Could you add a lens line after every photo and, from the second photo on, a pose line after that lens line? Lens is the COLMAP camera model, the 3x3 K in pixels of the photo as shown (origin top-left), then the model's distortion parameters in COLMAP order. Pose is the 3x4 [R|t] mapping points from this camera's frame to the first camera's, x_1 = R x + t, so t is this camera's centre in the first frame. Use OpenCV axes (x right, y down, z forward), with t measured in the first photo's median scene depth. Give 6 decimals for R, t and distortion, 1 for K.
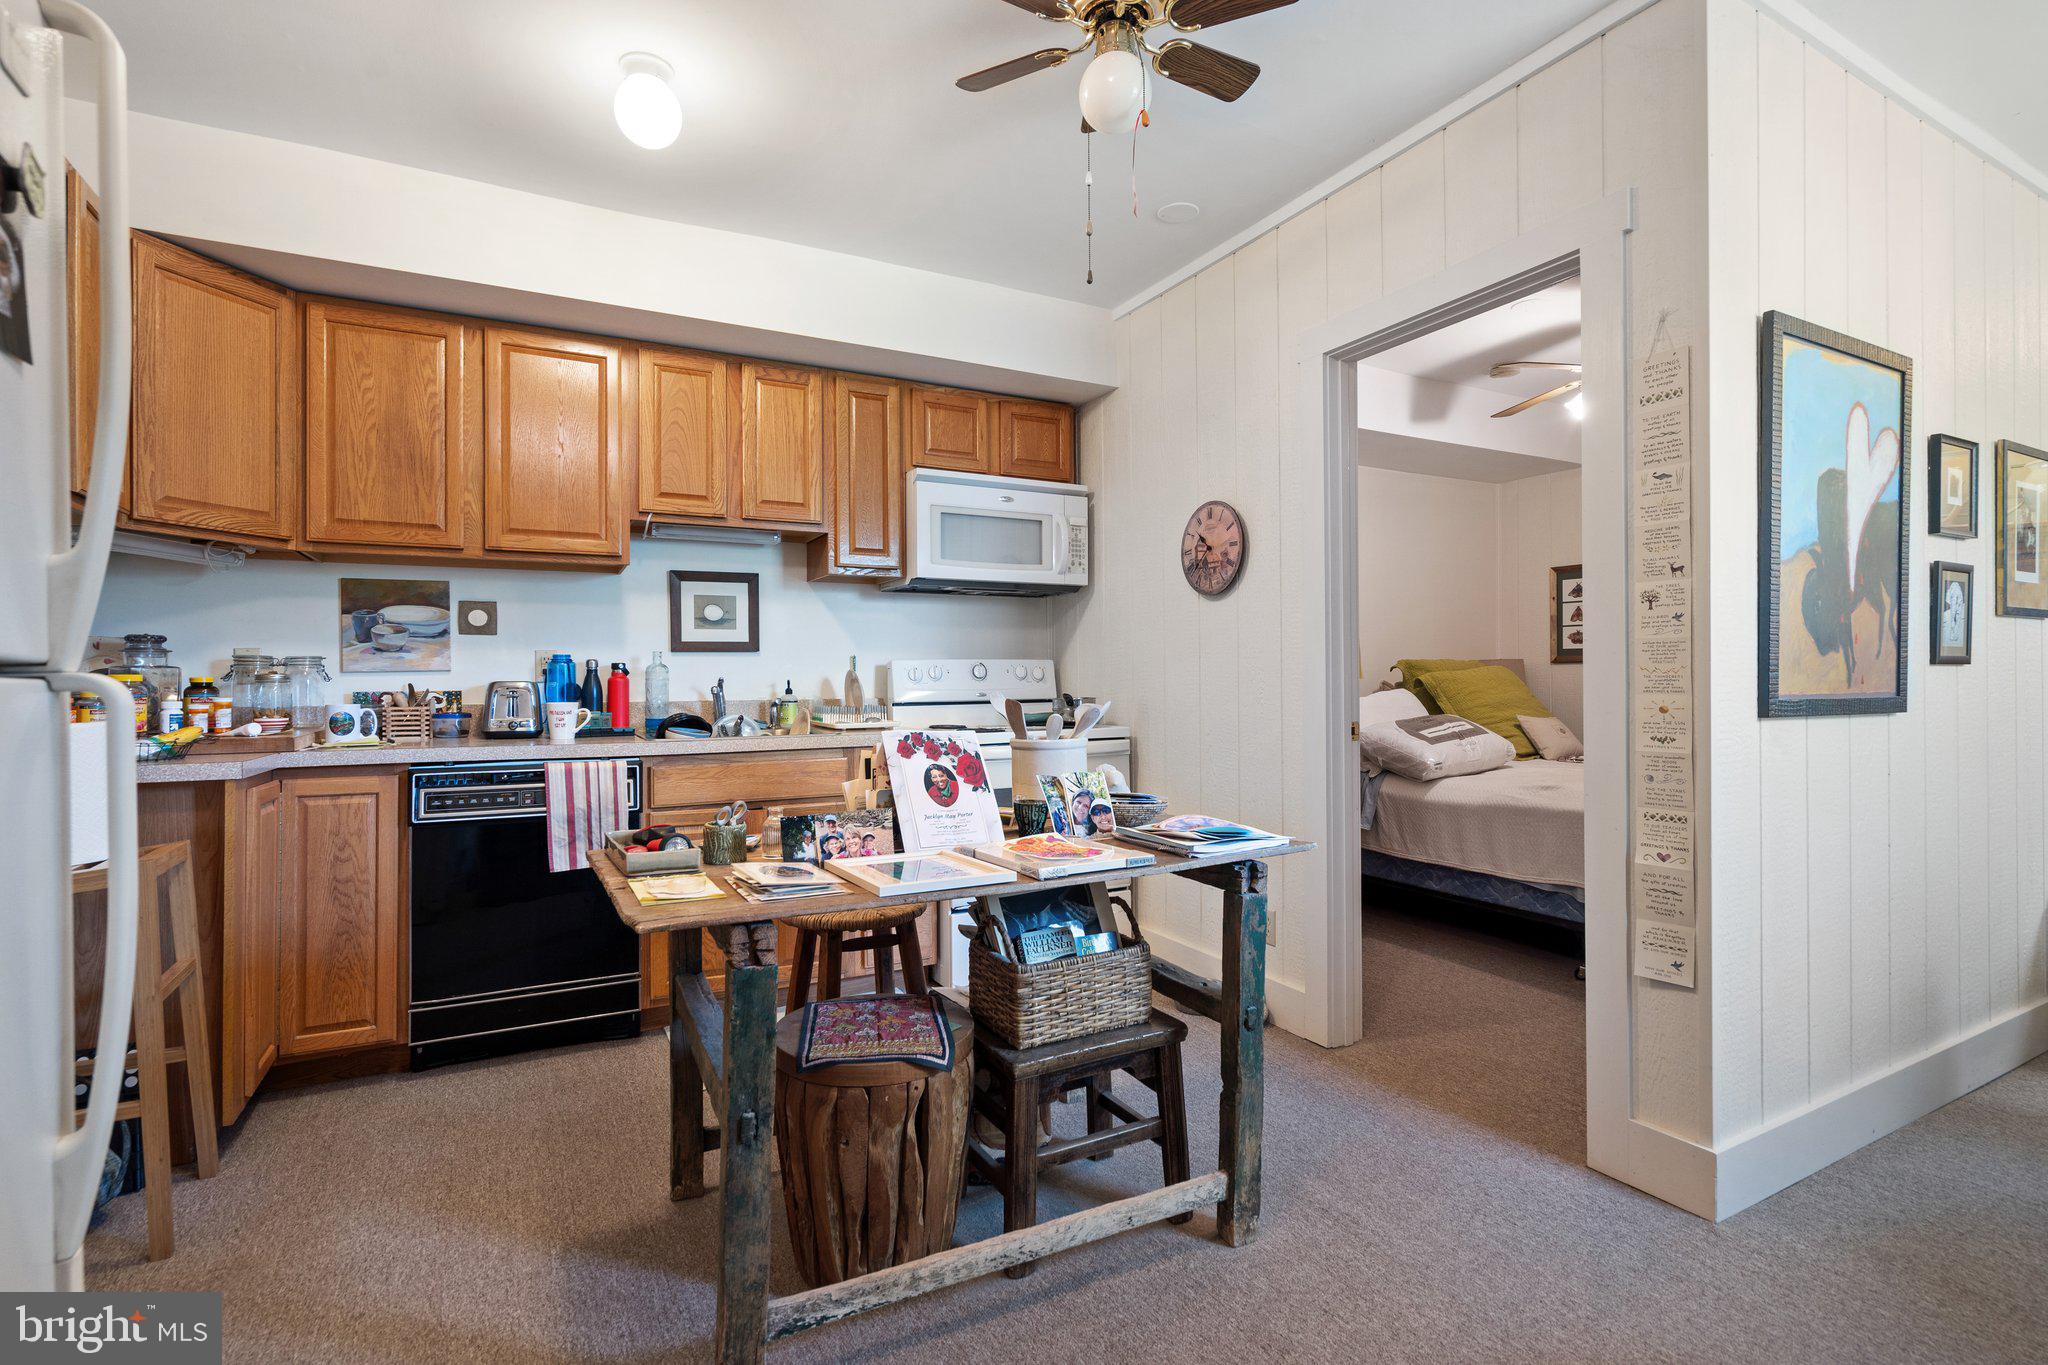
lens RADIAL K [[953.5, 0, 1030.8], [0, 953.5, 682.8], [0, 0, 1]] dist [-0.004580, 0.001506]
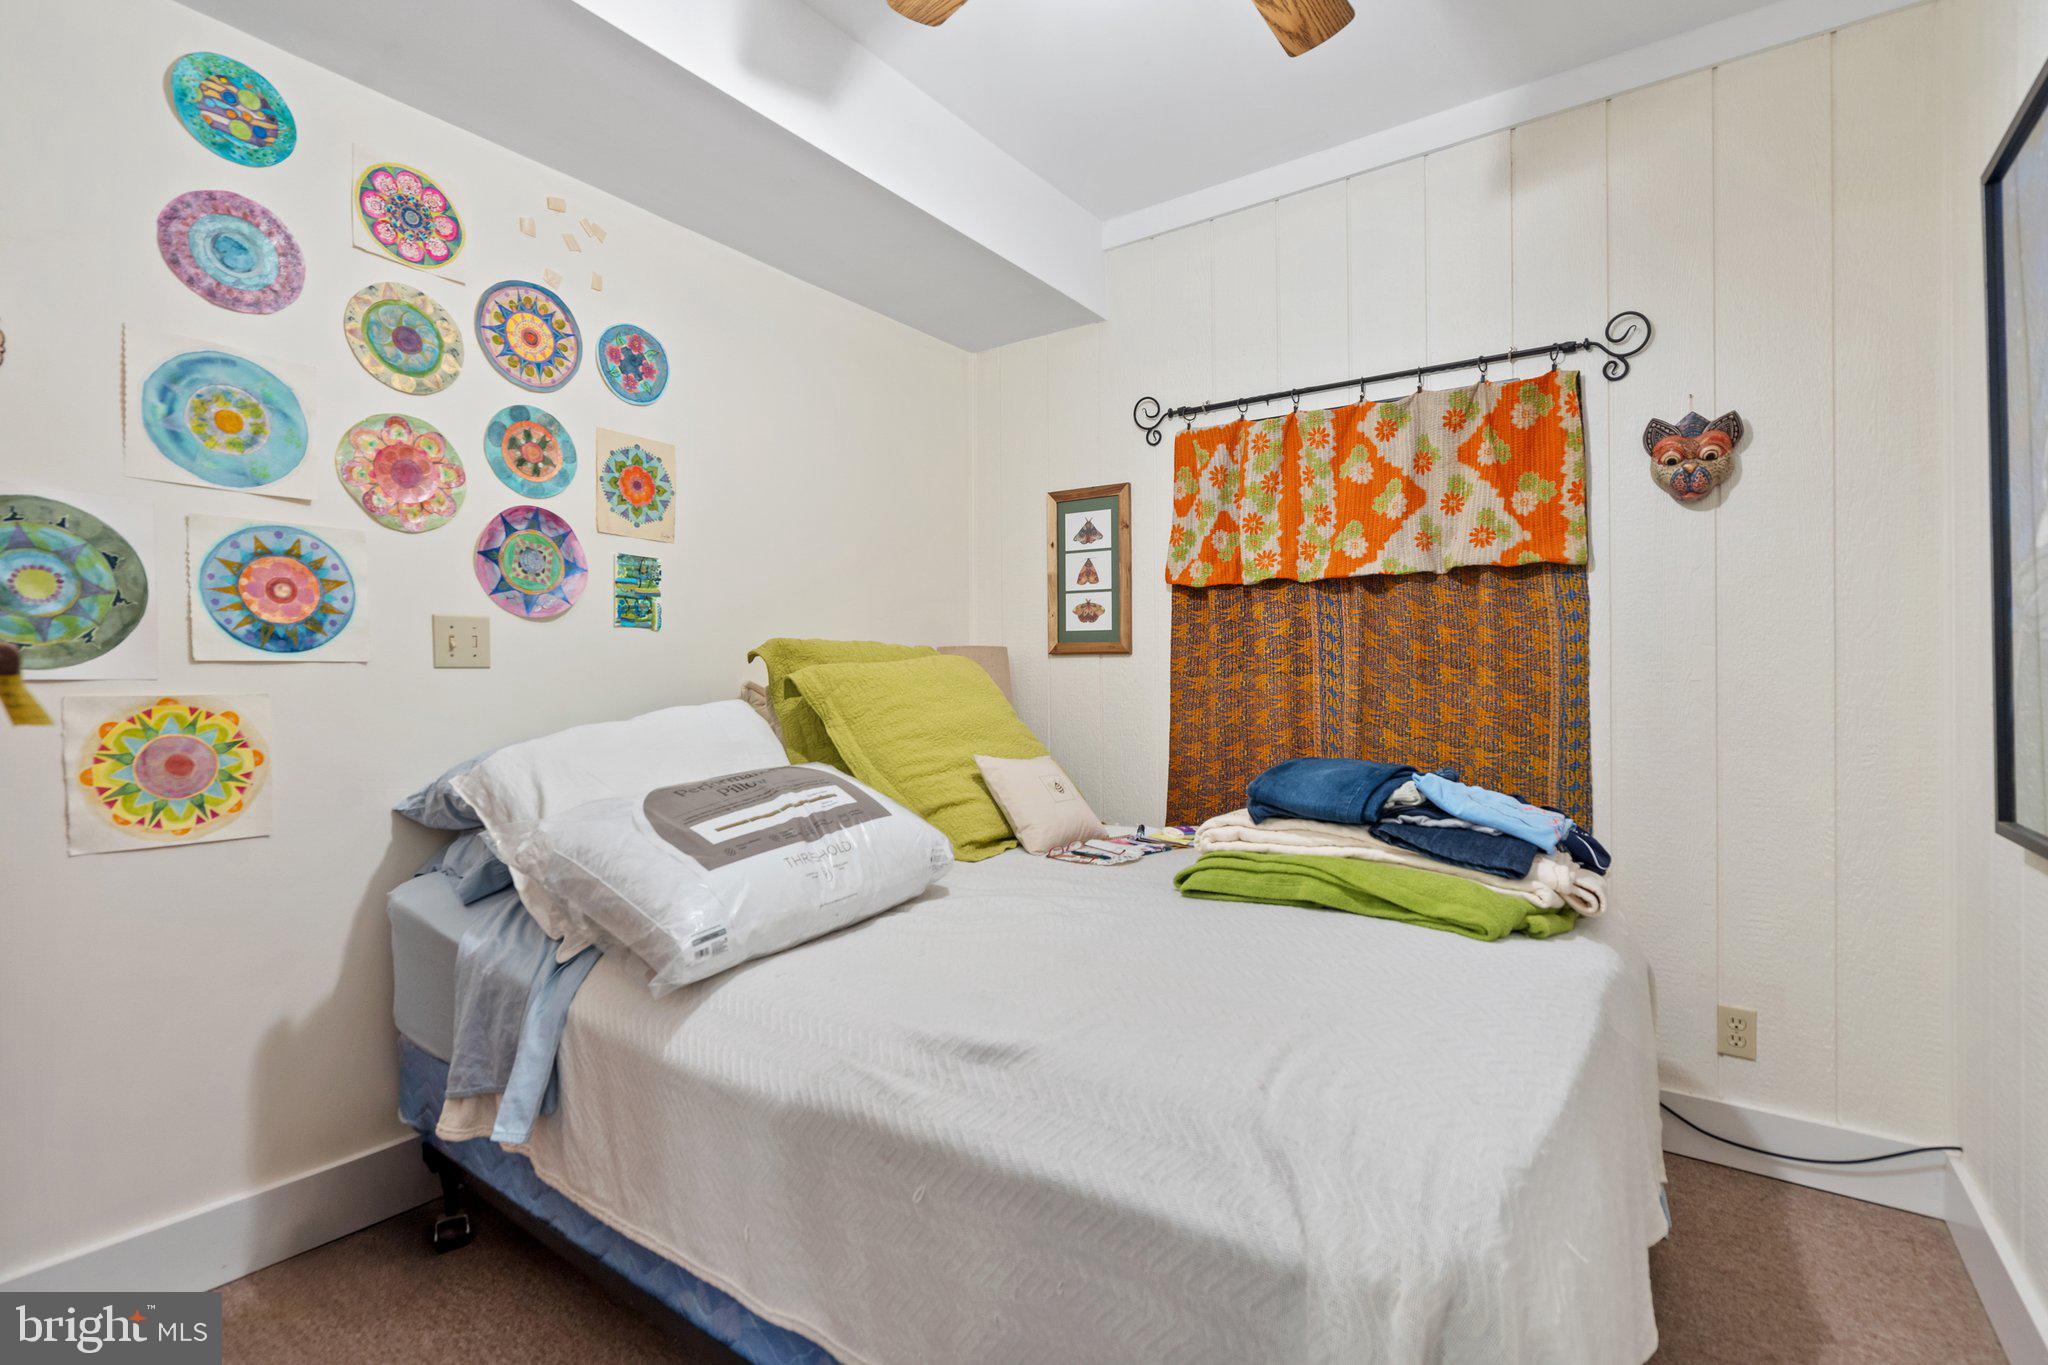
lens RADIAL K [[953.5, 0, 1023.4], [0, 953.5, 678.3], [0, 0, 1]] dist [-0.004580, 0.001506]
pose [[0.899643, 0.007065, 0.436569, 0.290873], [-0.002469, 0.999935, -0.011093, 0.000317], [-0.436620, 0.008902, 0.899602, 0.504086]]
